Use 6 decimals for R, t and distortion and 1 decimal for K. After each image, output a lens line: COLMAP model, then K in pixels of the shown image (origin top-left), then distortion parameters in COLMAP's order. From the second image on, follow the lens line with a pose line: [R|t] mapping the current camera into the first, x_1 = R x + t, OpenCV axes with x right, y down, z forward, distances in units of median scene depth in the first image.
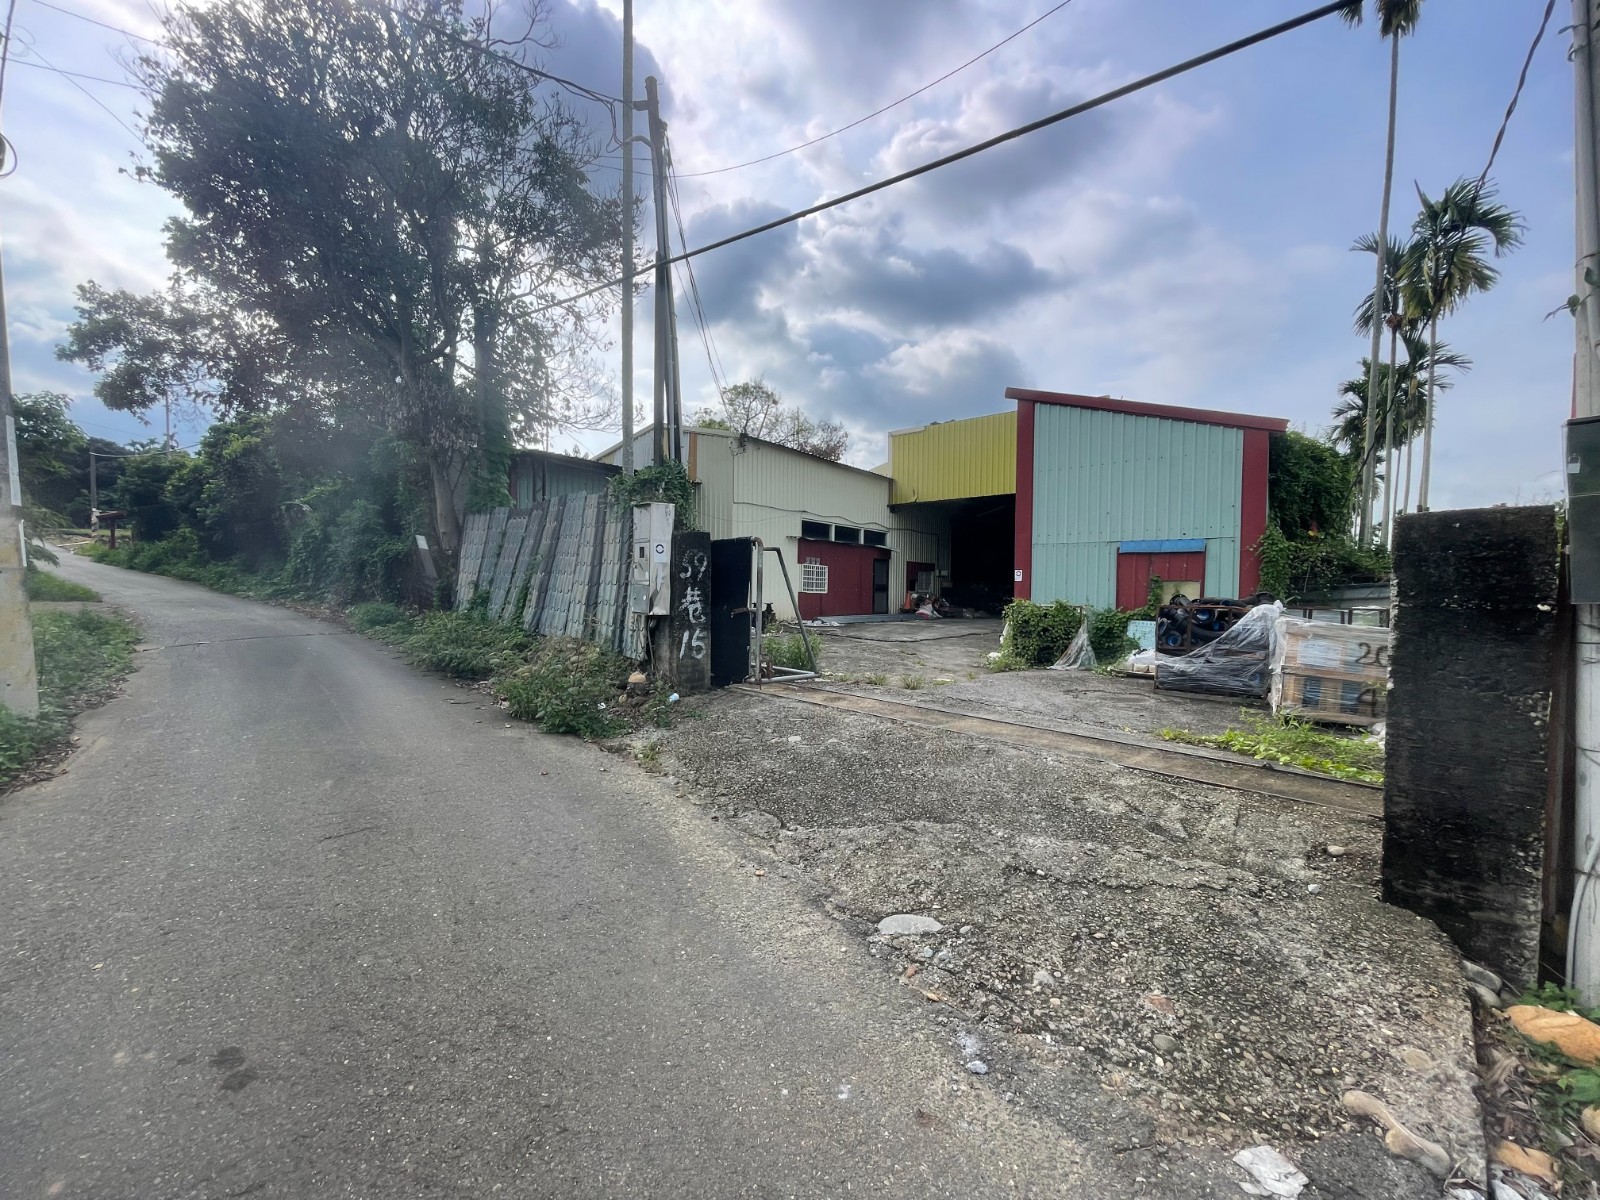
lens RADIAL K [[645.4, 0, 799.7], [0, 645.4, 598.1], [0, 0, 1]] dist [-0.001847, 0.000061]
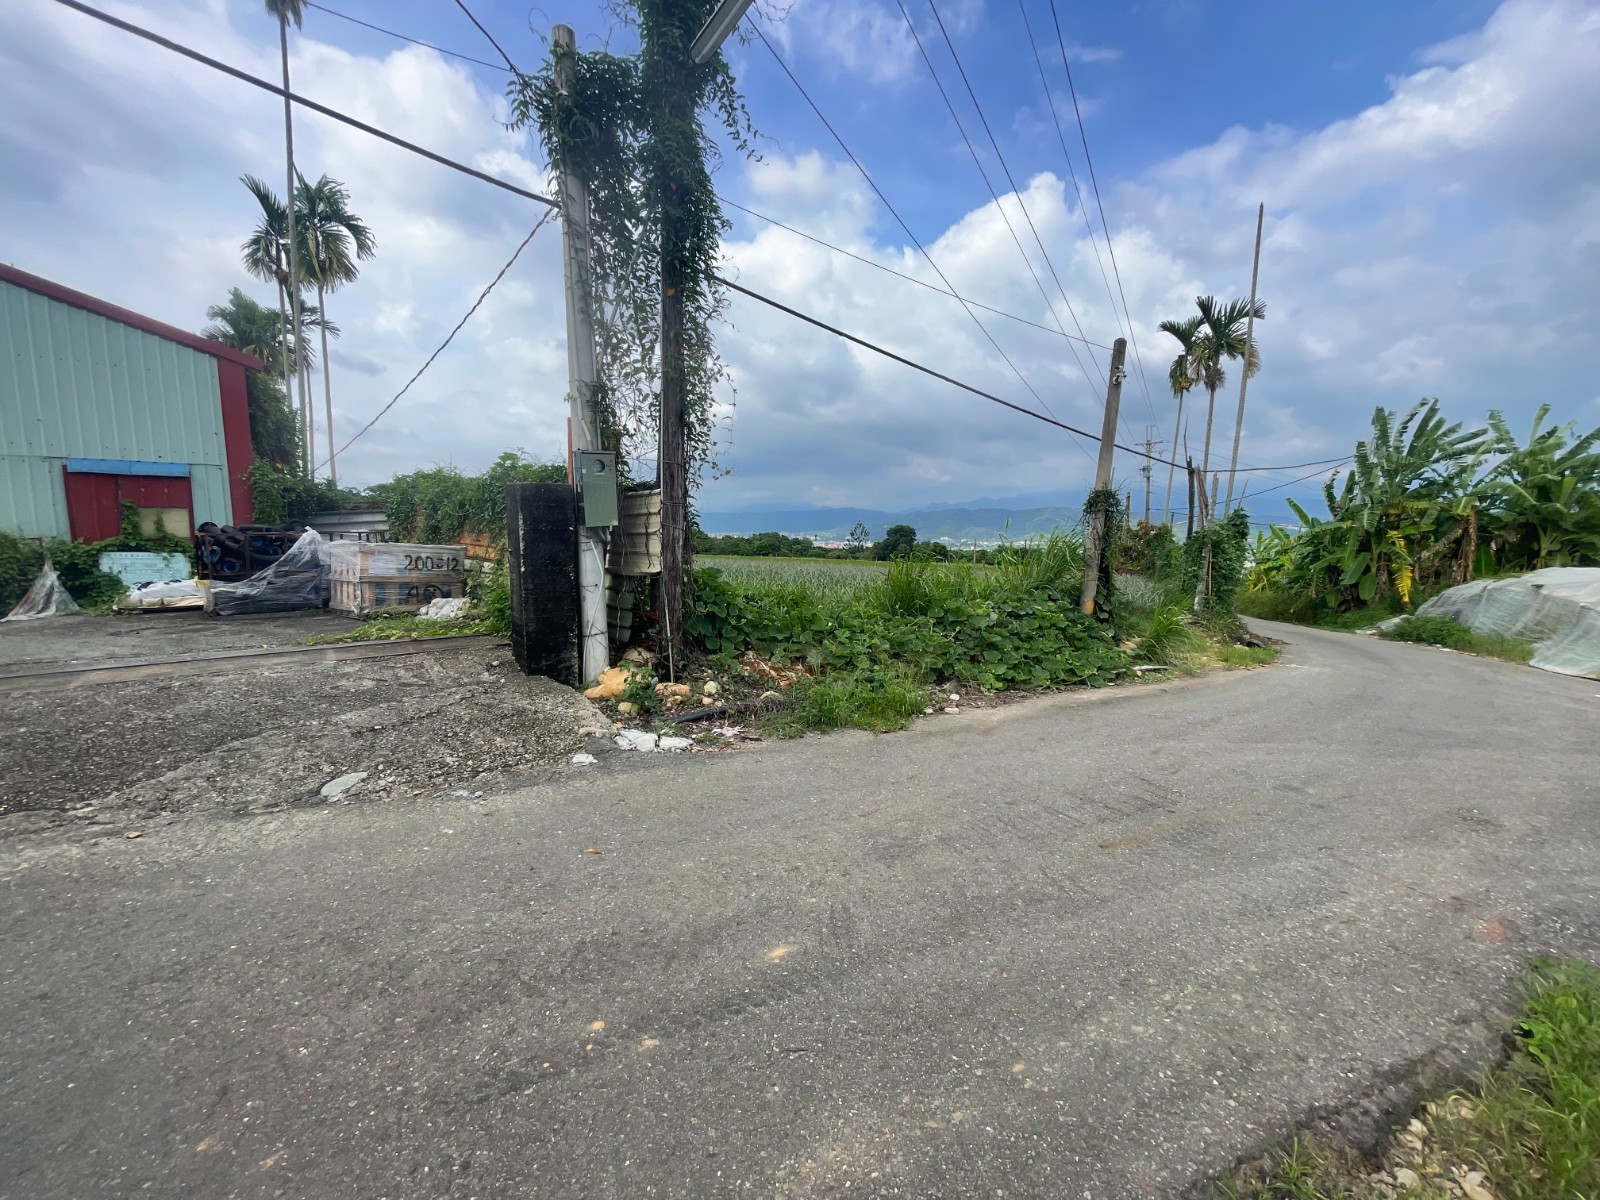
lens RADIAL K [[645.4, 0, 798.4], [0, 645.4, 603.9], [0, 0, 1]] dist [-0.001847, 0.000061]
pose [[0.092156, -0.135076, 0.986540, -0.756396], [0.008960, 0.990829, 0.134826, -0.015848], [-0.995704, -0.003586, 0.092521, -0.026829]]
